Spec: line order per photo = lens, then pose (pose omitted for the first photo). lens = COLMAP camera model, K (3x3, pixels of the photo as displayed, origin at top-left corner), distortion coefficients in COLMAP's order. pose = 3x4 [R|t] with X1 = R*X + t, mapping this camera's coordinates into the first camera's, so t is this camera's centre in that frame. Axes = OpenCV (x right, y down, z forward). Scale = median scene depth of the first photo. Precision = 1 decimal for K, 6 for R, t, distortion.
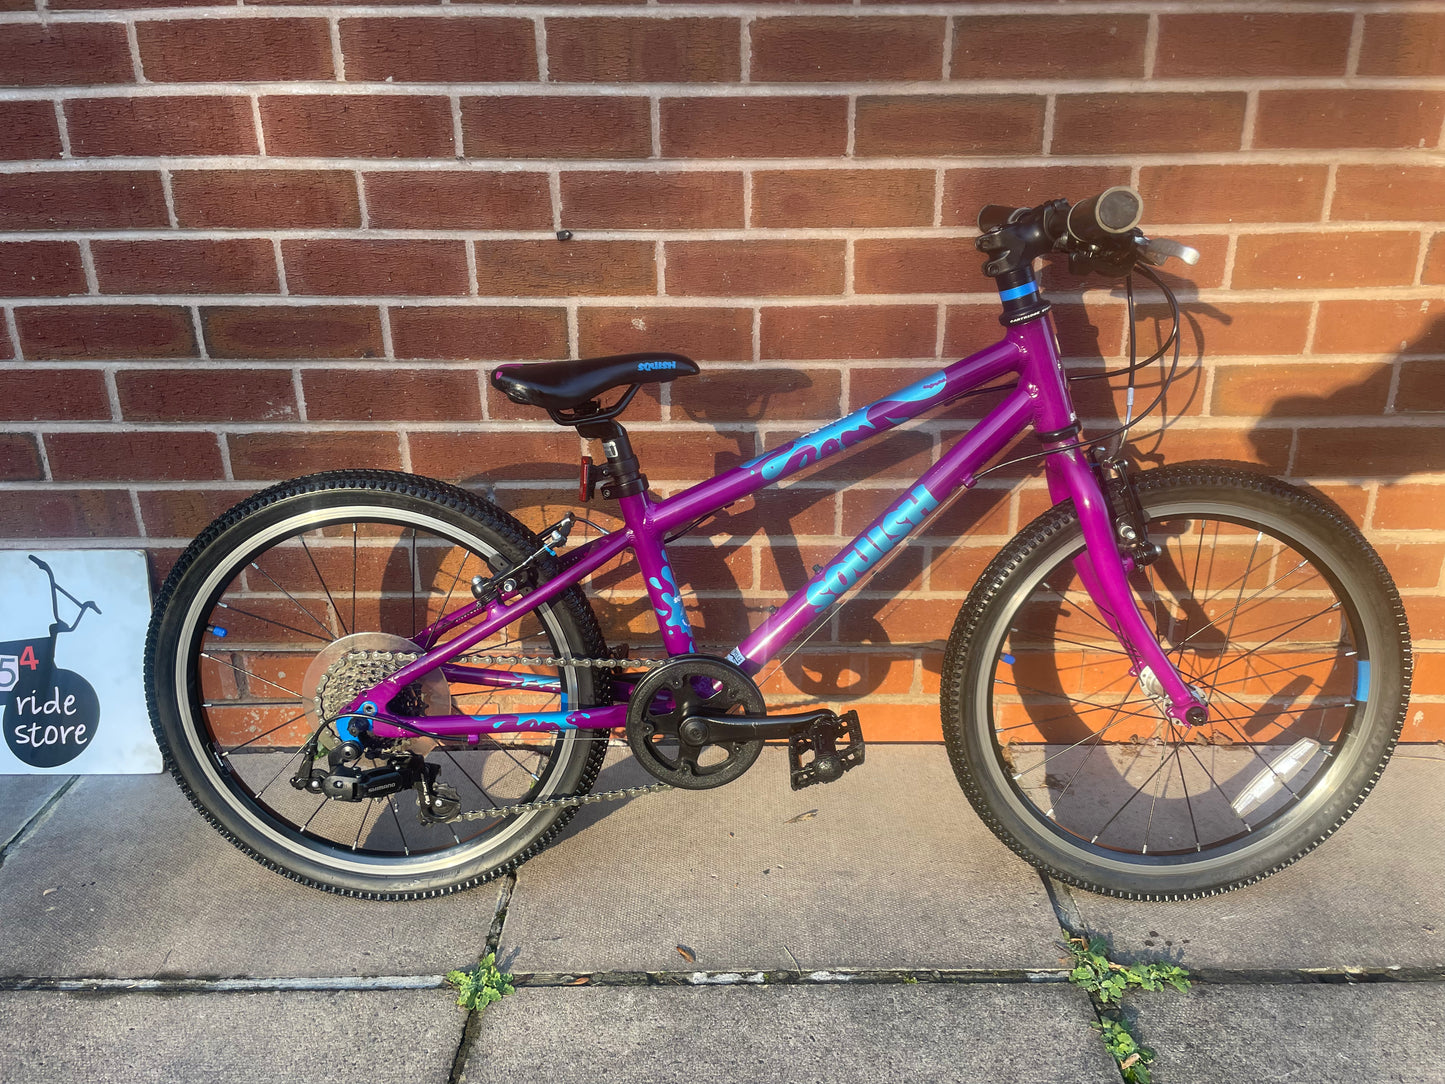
lens RADIAL K [[1097.5, 0, 736.2], [0, 1097.5, 544.5], [0, 0, 1]] dist [0.096165, -0.130369]
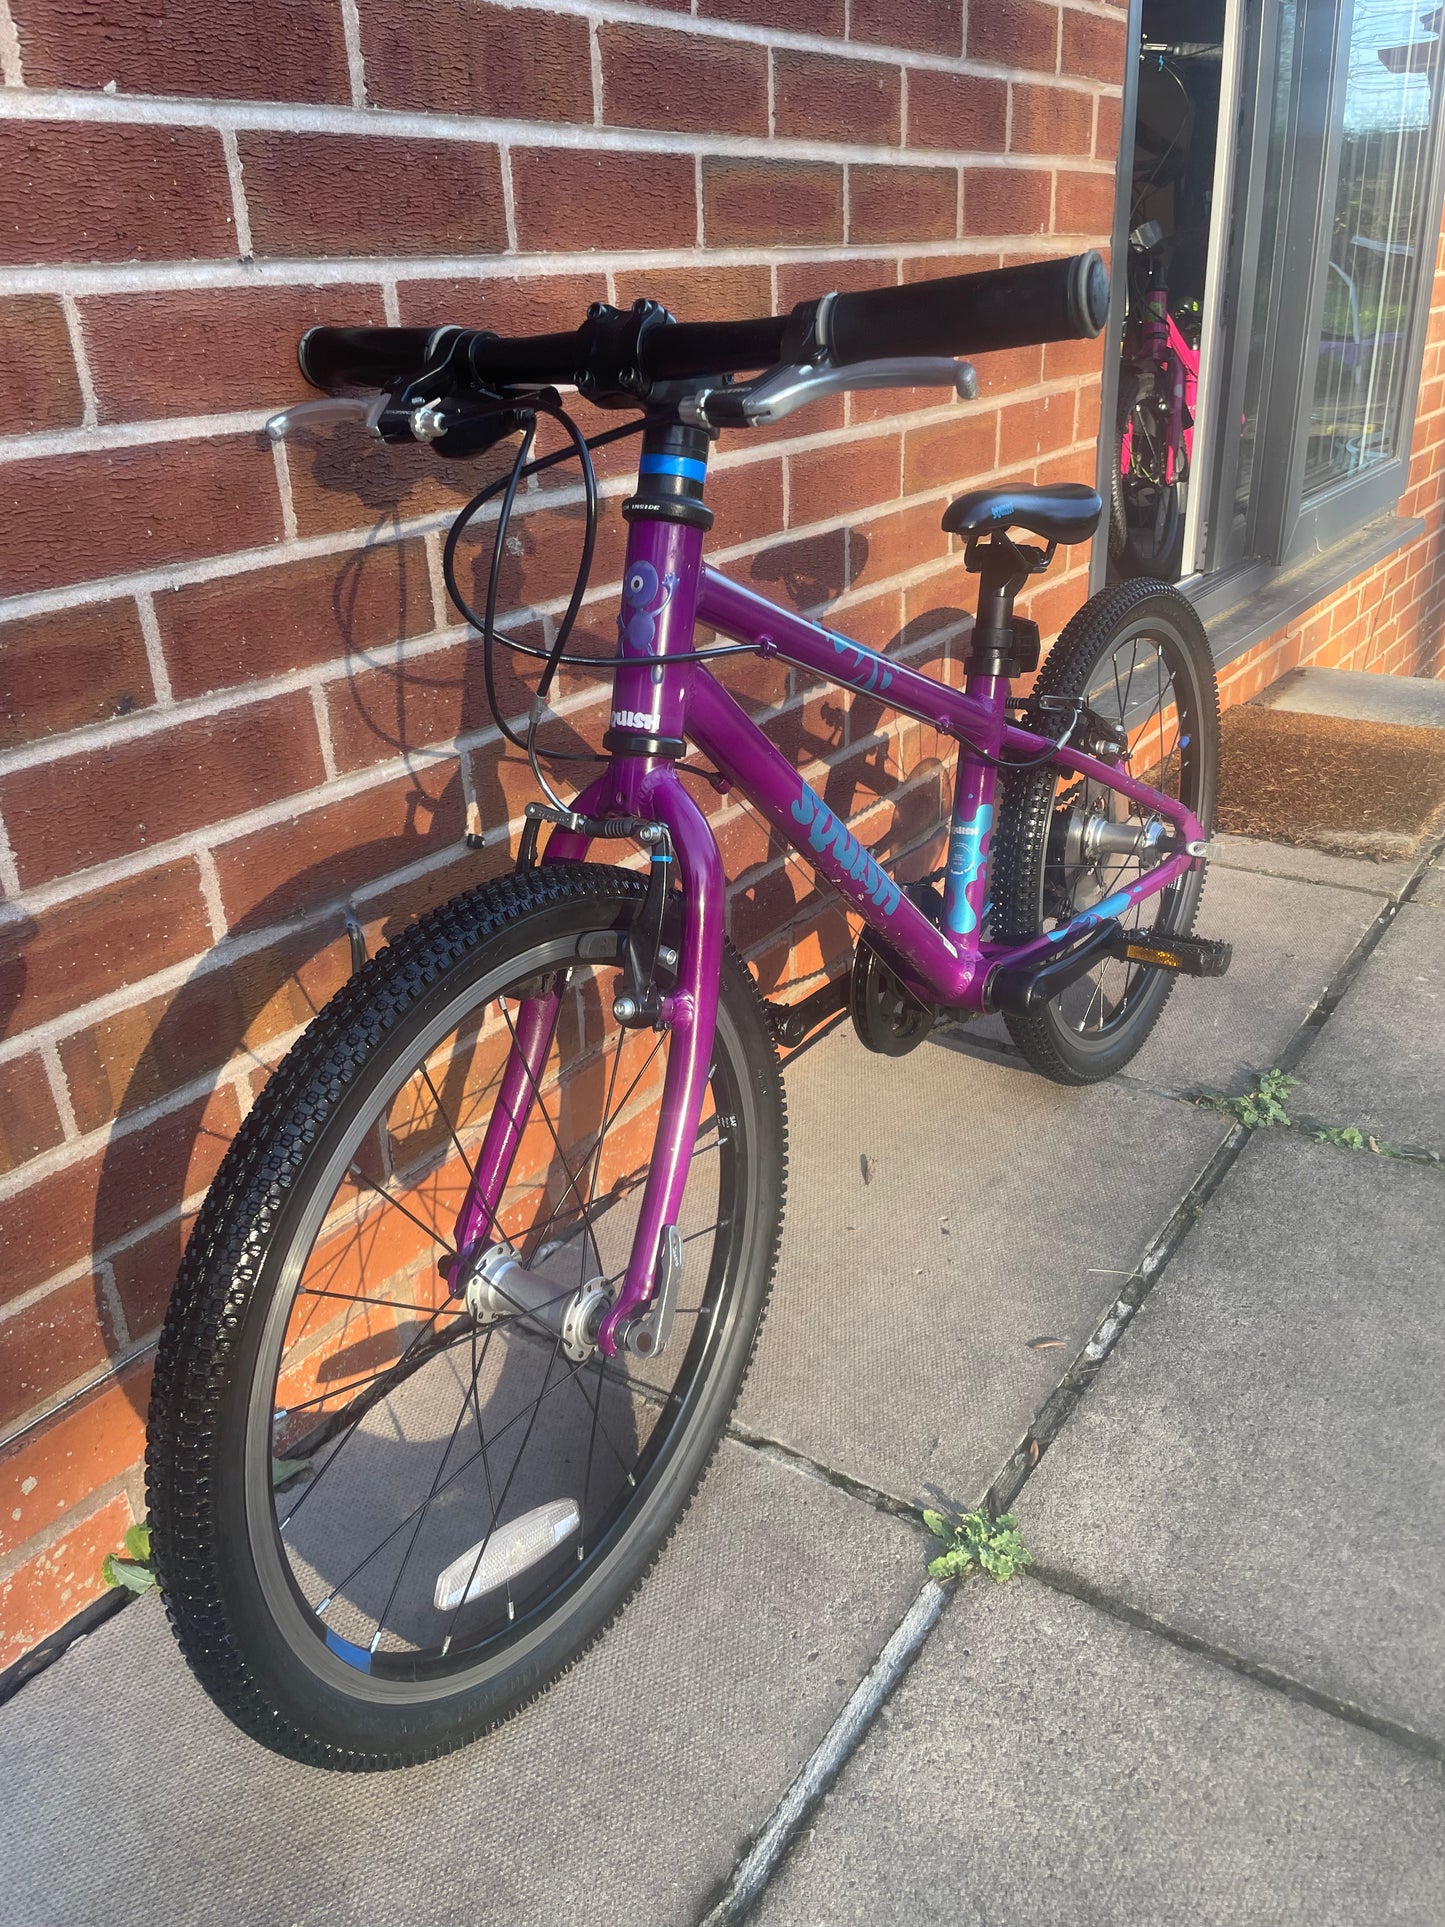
lens RADIAL K [[1463.5, 0, 717.4], [0, 1463.5, 958.3], [0, 0, 1]] dist [0.096165, -0.130369]
pose [[0.568582, -0.363028, 0.738190, -0.731725], [0.332135, 0.922273, 0.197734, -0.122049], [-0.752596, 0.132751, 0.644962, 0.456603]]
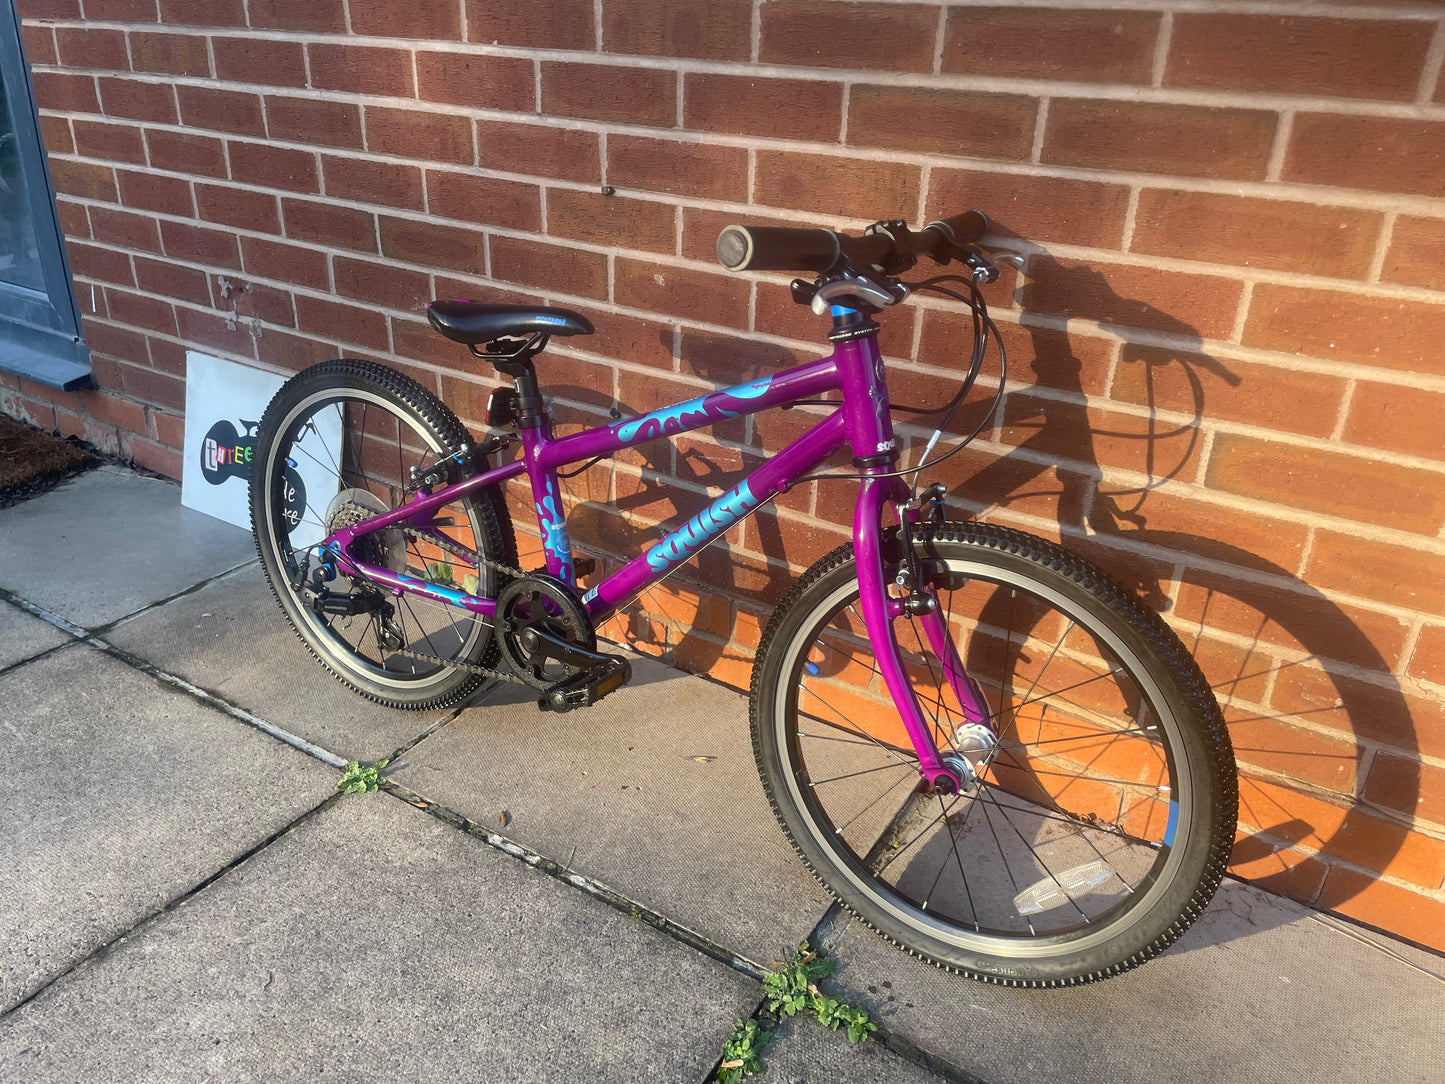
lens RADIAL K [[1097.5, 0, 707.4], [0, 1097.5, 540.9], [0, 0, 1]] dist [0.096165, -0.130369]
pose [[0.843550, 0.261740, -0.468952, 0.559588], [-0.226122, 0.965124, 0.131926, -0.110814], [0.487127, -0.005246, 0.873315, 0.071963]]
